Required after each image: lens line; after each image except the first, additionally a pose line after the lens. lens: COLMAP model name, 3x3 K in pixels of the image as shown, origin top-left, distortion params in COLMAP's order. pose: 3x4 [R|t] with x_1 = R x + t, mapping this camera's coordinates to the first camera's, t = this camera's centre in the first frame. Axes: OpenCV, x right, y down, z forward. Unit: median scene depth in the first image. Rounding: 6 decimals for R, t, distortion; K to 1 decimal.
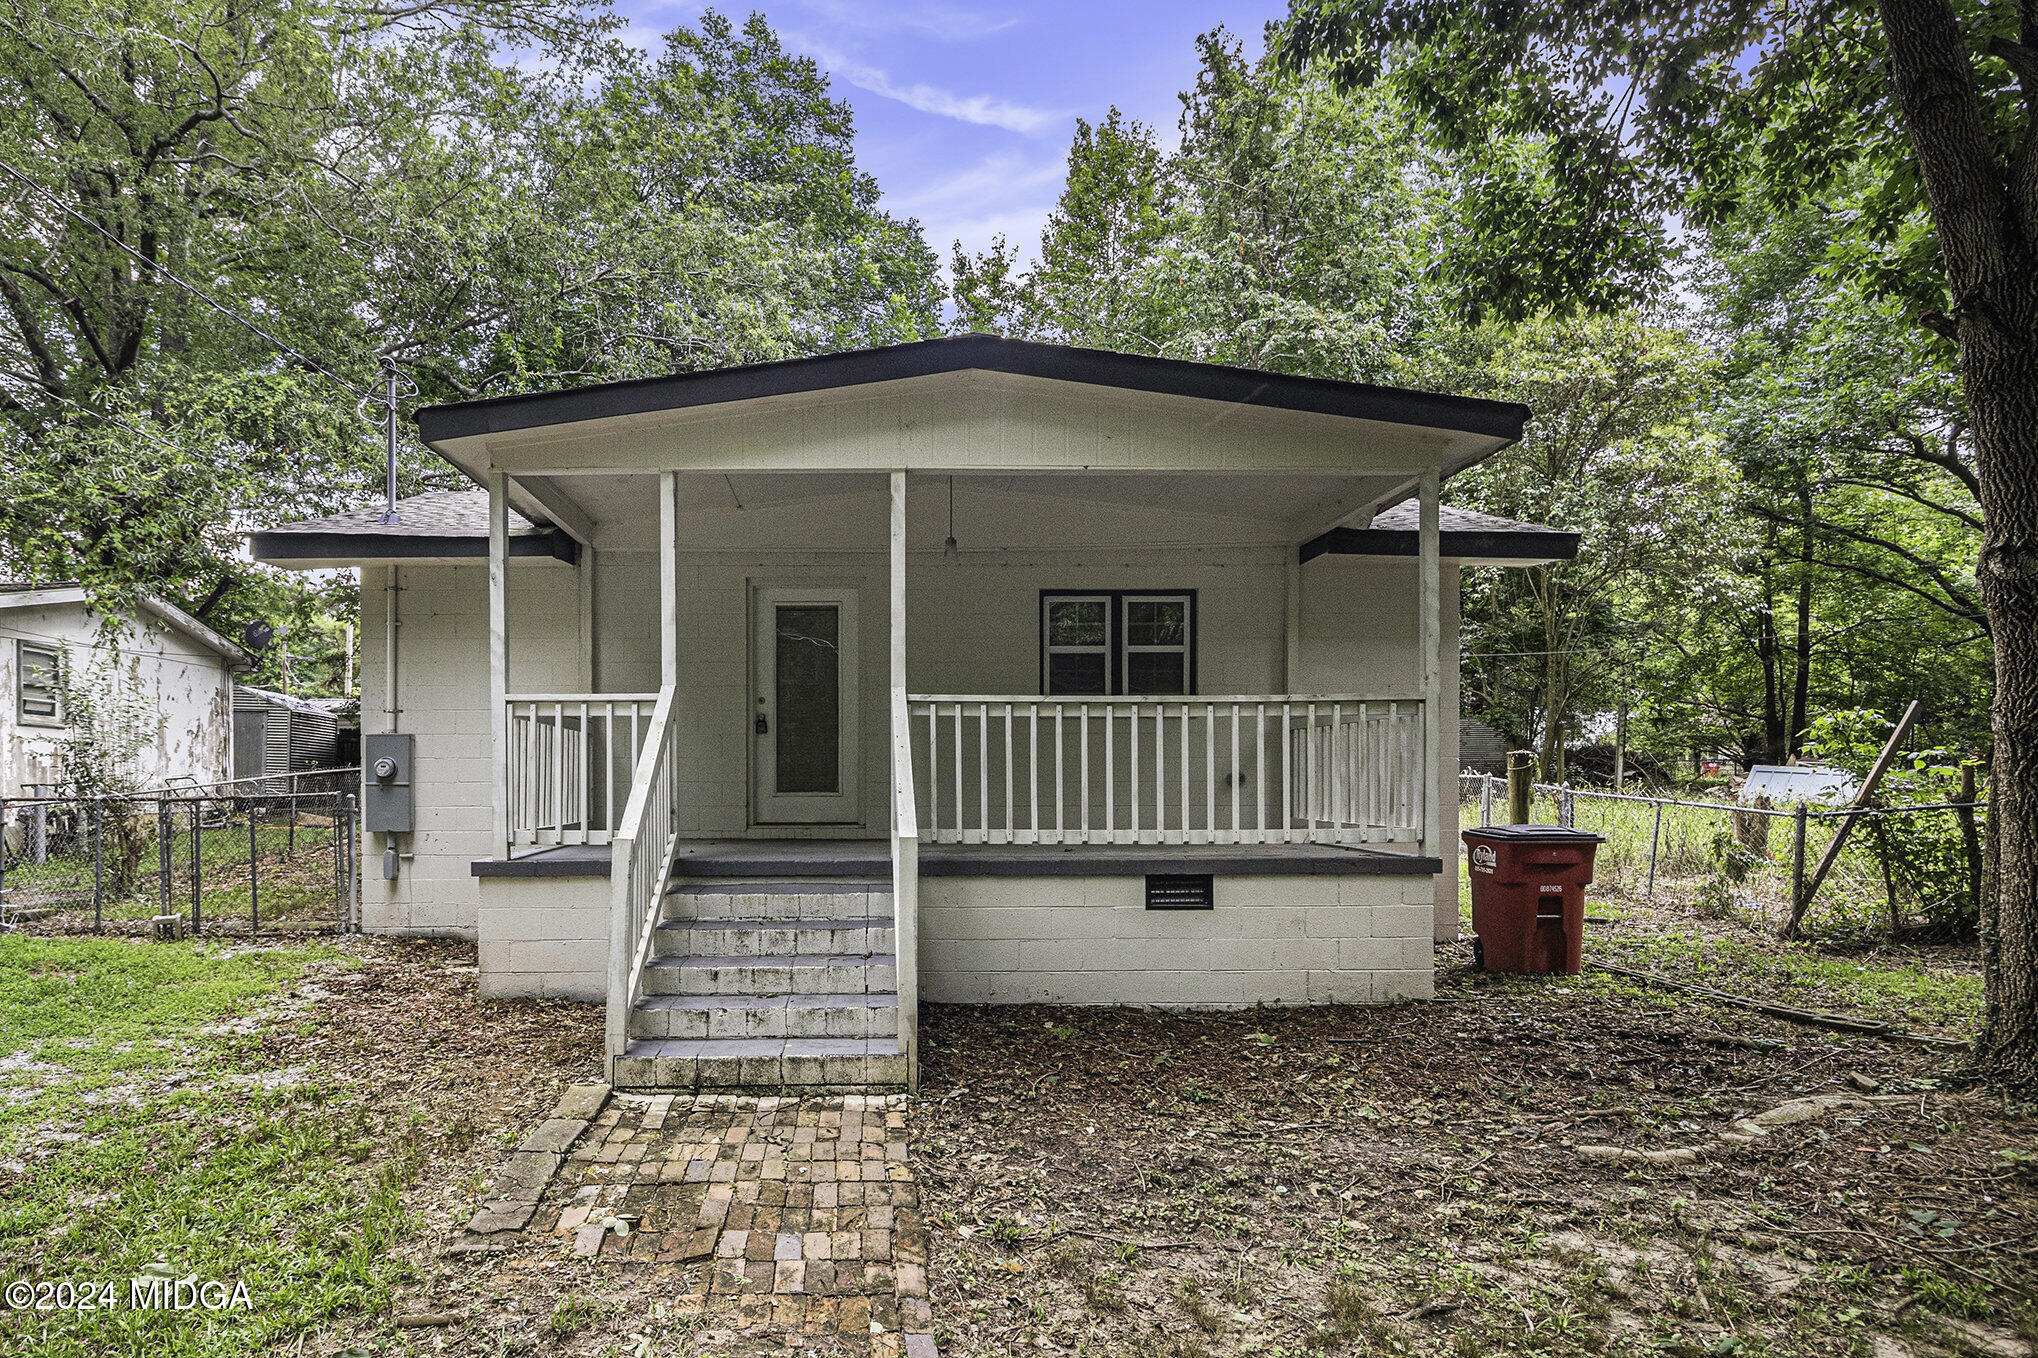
lens RADIAL K [[1101.1, 0, 957.1], [0, 1101.1, 755.7], [0, 0, 1]] dist [-0.002341, -0.001741]
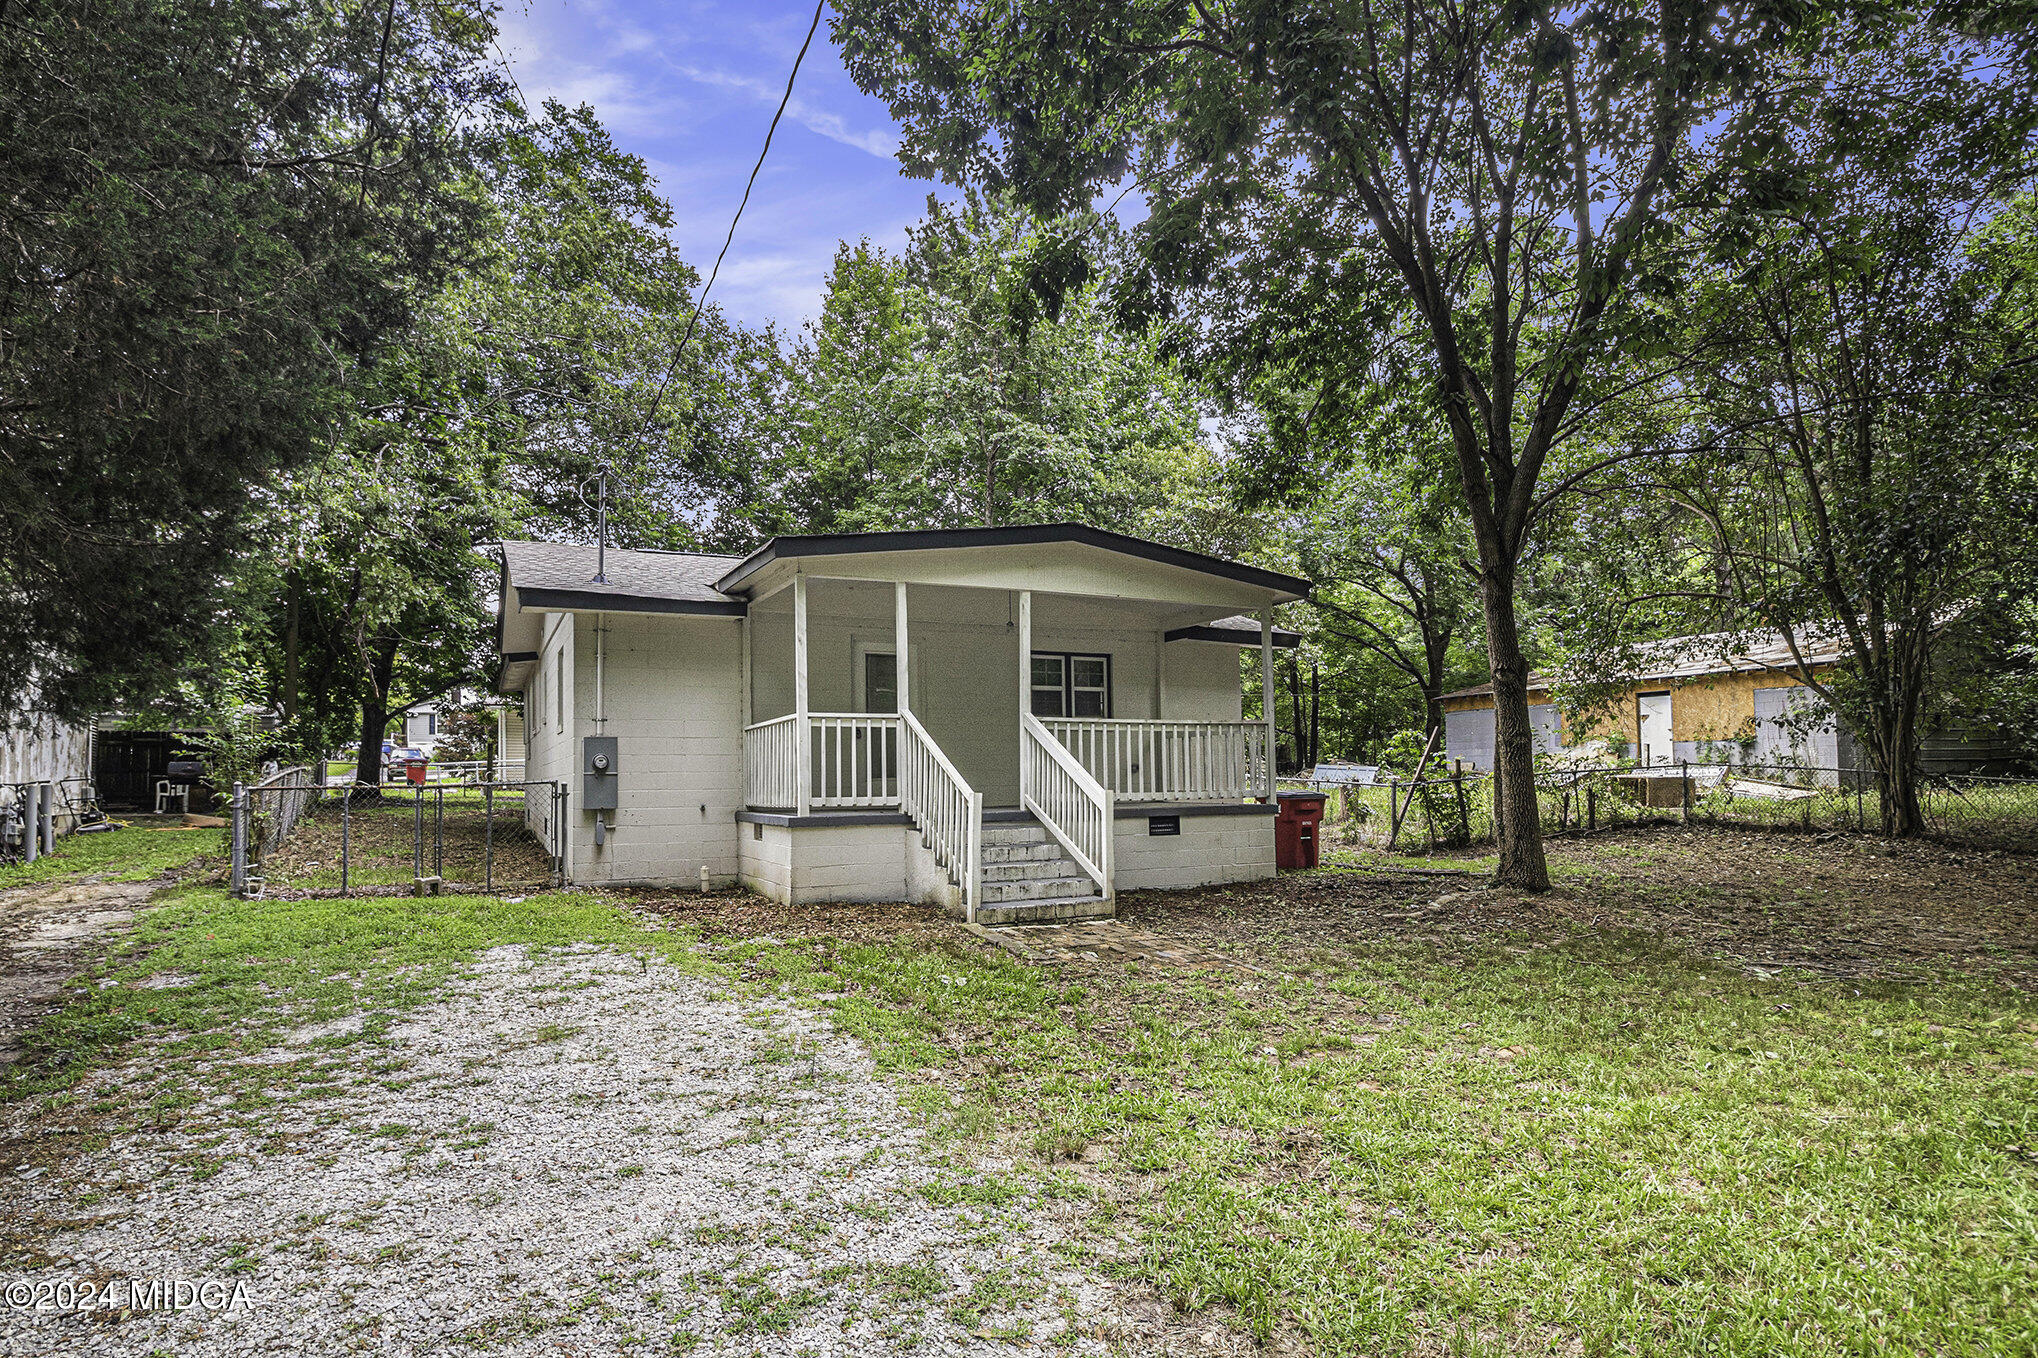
lens RADIAL K [[1101.1, 0, 1021.8], [0, 1101.1, 680.3], [0, 0, 1]] dist [-0.002341, -0.001741]
pose [[0.903149, 0.030635, 0.428232, -0.633688], [0.002592, 0.997044, -0.076794, 0.016418], [-0.429319, 0.070466, 0.900400, -0.453696]]
